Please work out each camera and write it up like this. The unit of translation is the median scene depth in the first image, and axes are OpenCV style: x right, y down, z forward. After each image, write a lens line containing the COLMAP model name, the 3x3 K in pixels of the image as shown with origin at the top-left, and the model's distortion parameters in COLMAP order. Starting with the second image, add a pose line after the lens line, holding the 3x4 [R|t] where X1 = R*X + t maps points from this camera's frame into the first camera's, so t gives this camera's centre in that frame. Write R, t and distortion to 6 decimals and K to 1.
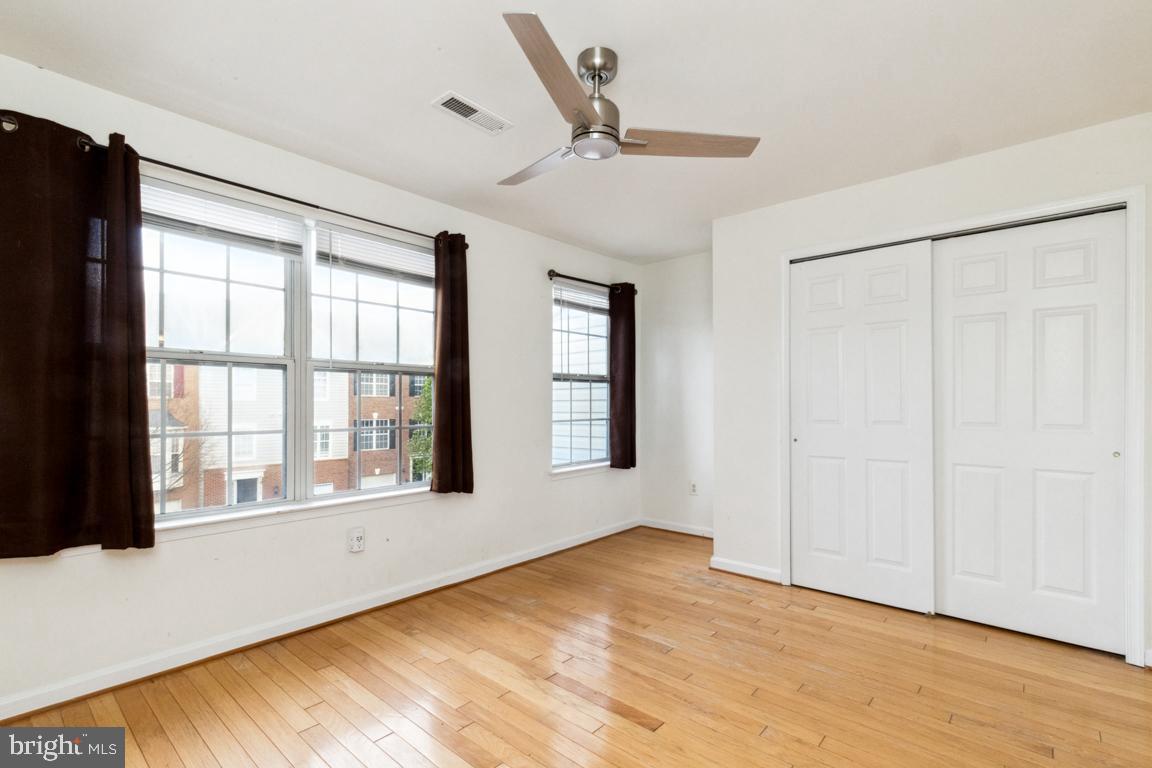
lens RADIAL K [[529.2, 0, 572.8], [0, 529.2, 400.6], [0, 0, 1]] dist [-0.000479, -0.000040]
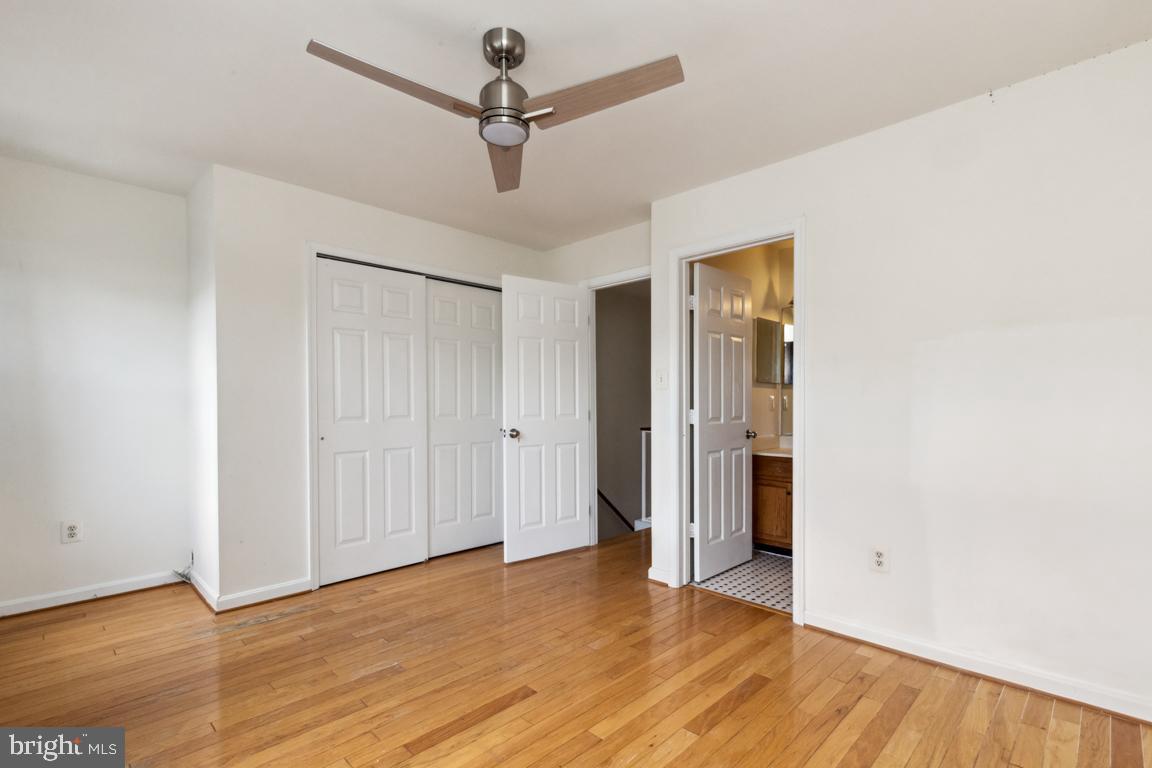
lens RADIAL K [[530.3, 0, 572.6], [0, 530.3, 408.5], [0, 0, 1]] dist [0.000119, 0.000008]
pose [[0.060795, -0.012455, 0.998073, -0.591726], [-0.001815, 0.999919, 0.012588, 0.006295], [-0.998149, -0.002577, 0.060768, 0.529930]]
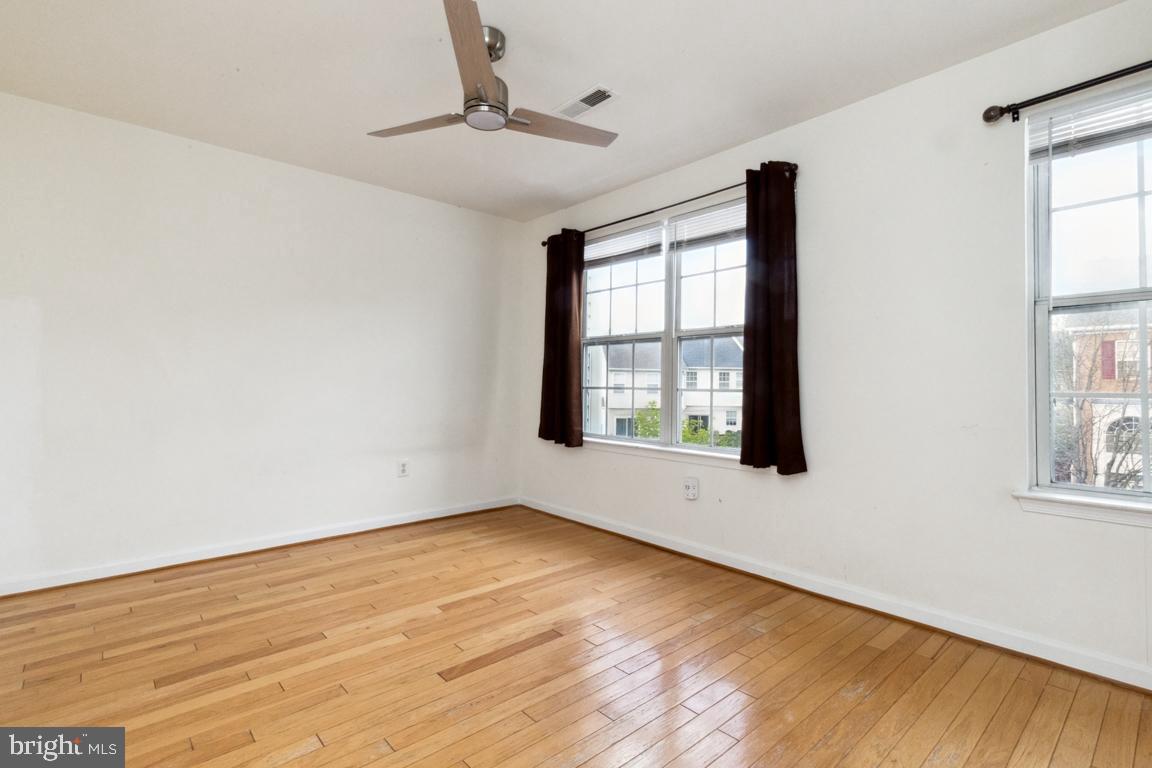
lens RADIAL K [[546.6, 0, 576.0], [0, 546.6, 373.5], [0, 0, 1]] dist [0.001677, 0.000318]
pose [[-0.120035, -0.017815, -0.992610, 0.732098], [-0.006964, 0.999829, -0.017103, 0.039760], [0.992745, 0.004860, -0.120139, 0.859202]]
